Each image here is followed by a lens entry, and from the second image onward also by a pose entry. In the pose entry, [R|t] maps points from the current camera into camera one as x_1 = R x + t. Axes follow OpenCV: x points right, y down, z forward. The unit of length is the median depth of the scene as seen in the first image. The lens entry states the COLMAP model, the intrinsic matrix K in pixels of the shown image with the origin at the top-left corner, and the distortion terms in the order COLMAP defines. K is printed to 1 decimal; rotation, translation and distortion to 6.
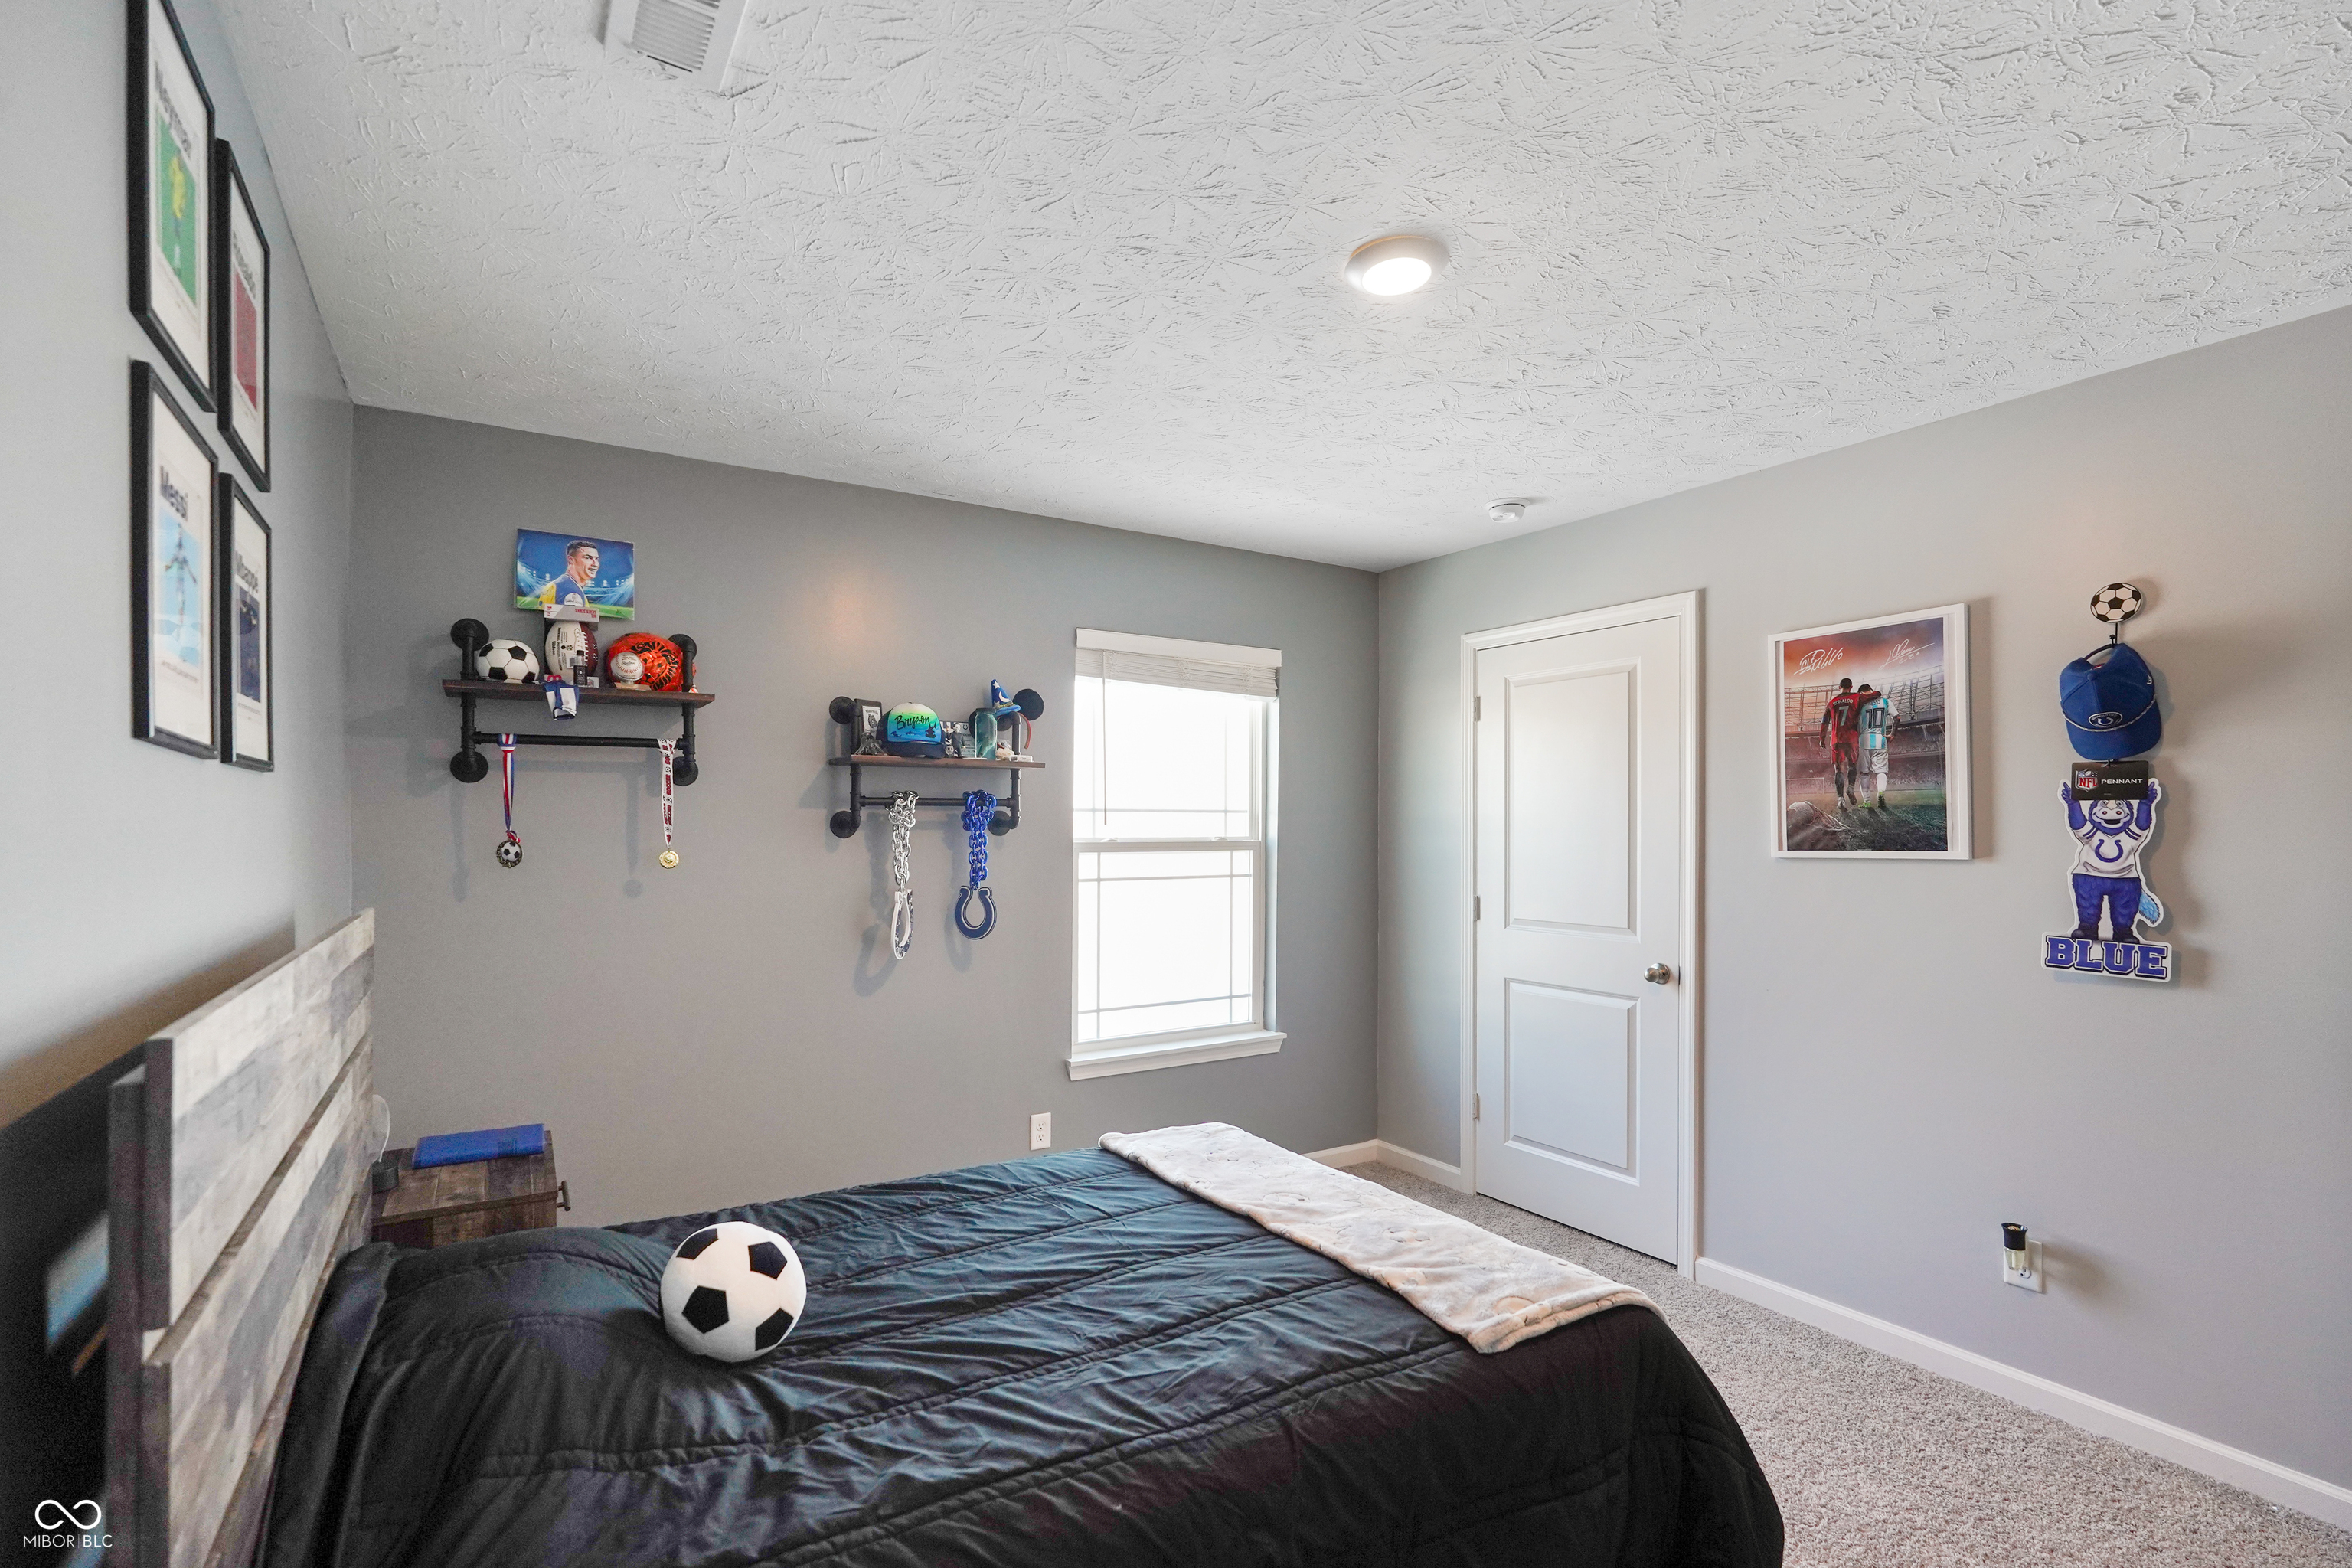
lens RADIAL K [[1114.8, 0, 1176.2], [0, 1114.8, 815.0], [0, 0, 1]] dist [-0.001889, -0.000043]
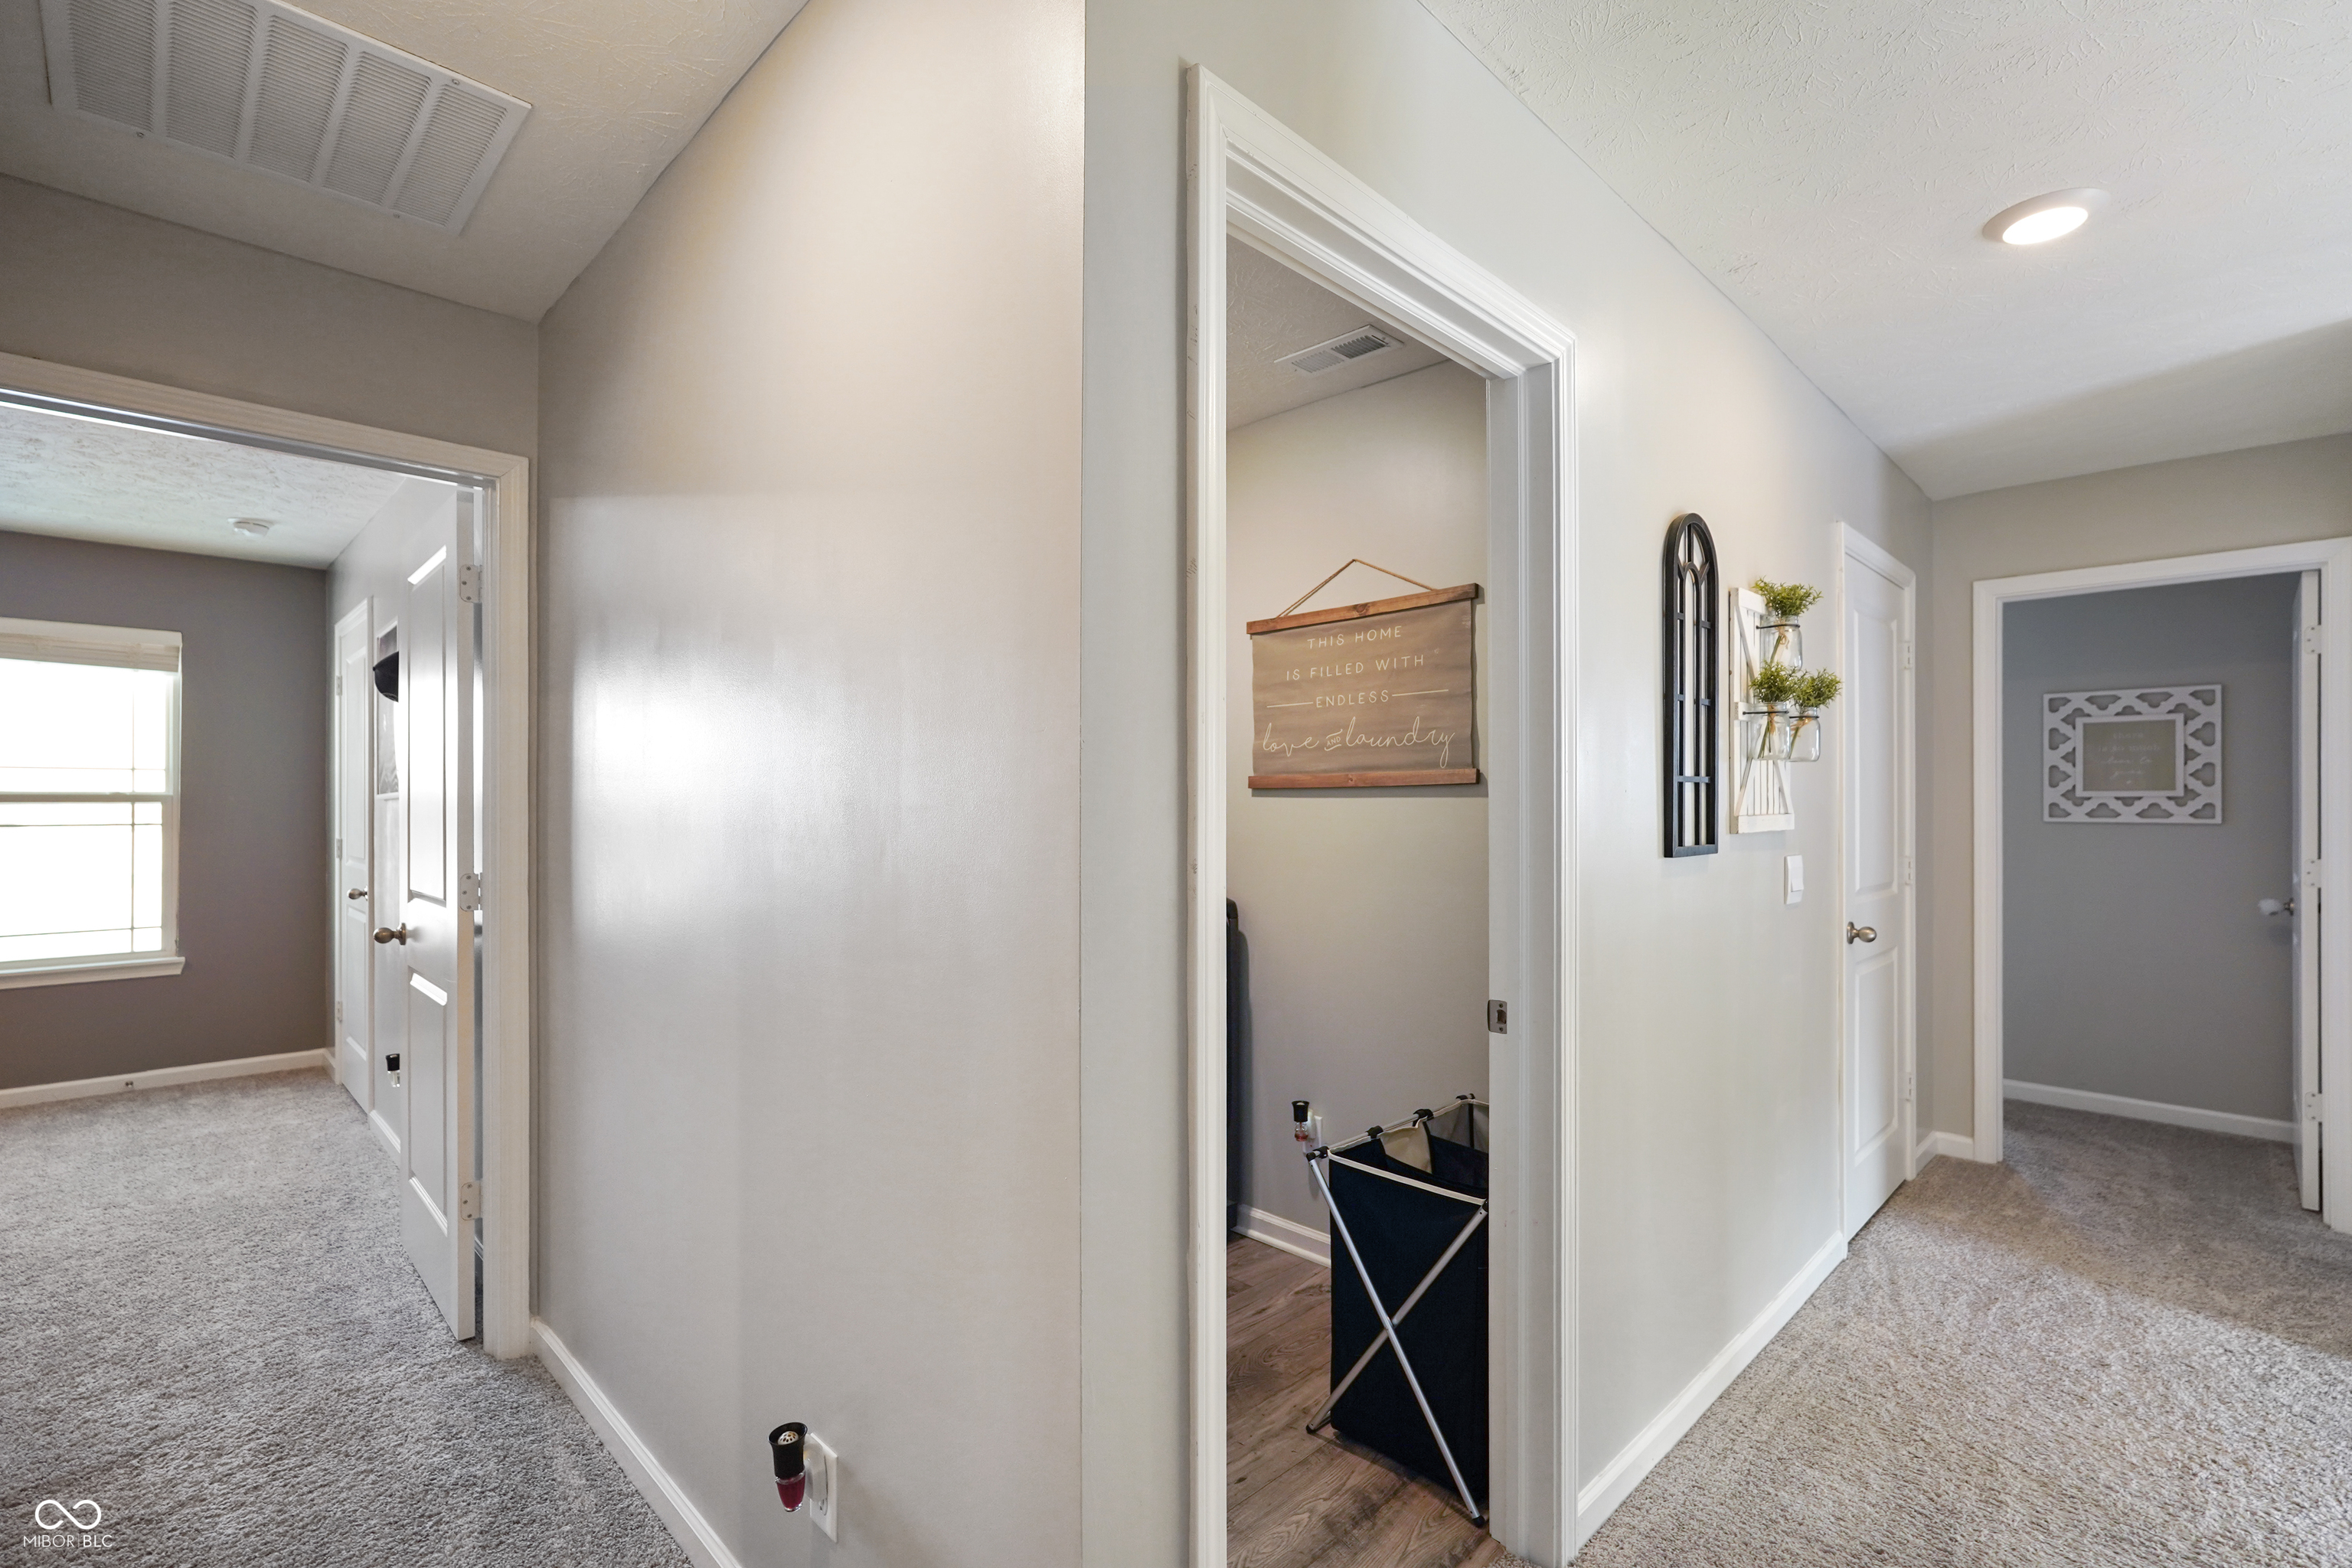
lens RADIAL K [[1060.1, 0, 1243.7], [0, 1060.1, 795.7], [0, 0, 1]] dist [0.002171, 0.000379]
pose [[0.967738, -0.000725, 0.251958, 0.895998], [-0.001739, 0.999953, 0.009555, 0.011616], [-0.251953, -0.009685, 0.967691, -0.365863]]
